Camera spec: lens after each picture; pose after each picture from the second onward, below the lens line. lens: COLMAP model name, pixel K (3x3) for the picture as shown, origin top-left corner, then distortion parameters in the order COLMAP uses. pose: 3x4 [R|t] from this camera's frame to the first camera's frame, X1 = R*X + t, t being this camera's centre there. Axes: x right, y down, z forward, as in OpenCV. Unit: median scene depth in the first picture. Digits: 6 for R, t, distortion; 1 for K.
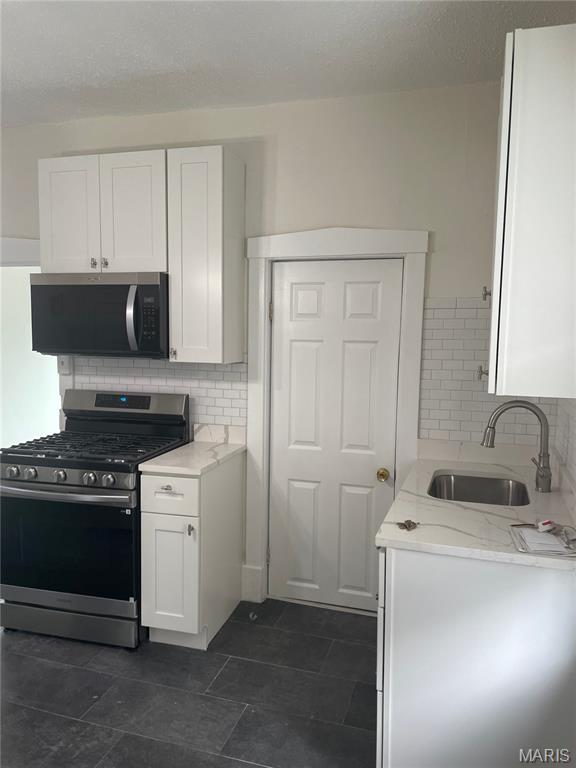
lens RADIAL K [[581.9, 0, 286.0], [0, 581.9, 388.6], [0, 0, 1]] dist [0.097106, -0.131392]
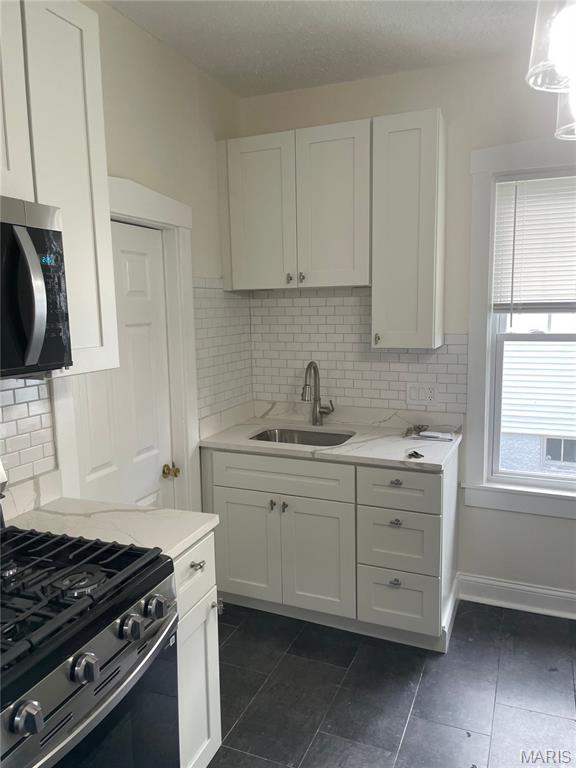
lens RADIAL K [[579.1, 0, 291.1], [0, 579.1, 393.4], [0, 0, 1]] dist [0.098142, -0.113931]
pose [[0.104706, -0.165084, 0.980706, -0.710298], [0.119222, 0.981098, 0.152422, -0.089583], [-0.987331, 0.100963, 0.122408, 0.722779]]
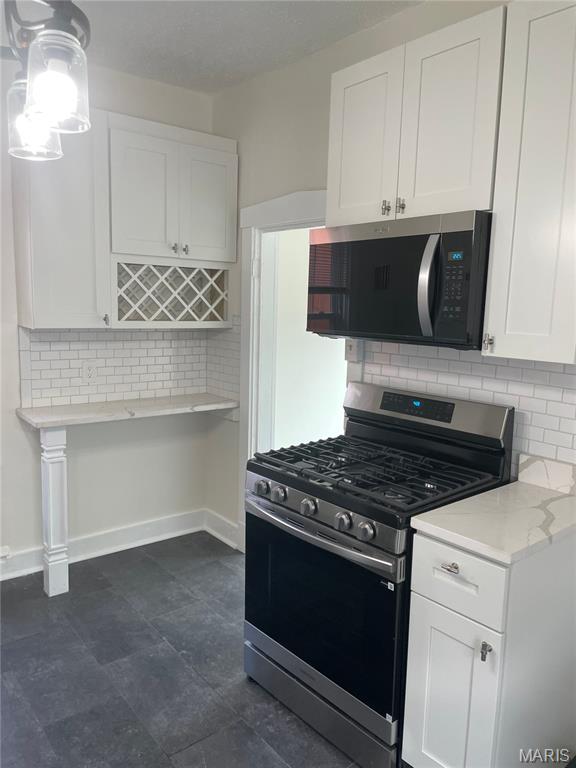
lens RADIAL K [[591.2, 0, 278.8], [0, 591.2, 380.5], [0, 0, 1]] dist [0.086269, -0.138806]
pose [[0.827180, 0.083024, -0.555770, -0.023039], [-0.070694, 0.996543, 0.043652, -0.032011], [0.557473, 0.003182, 0.830189, 0.352756]]
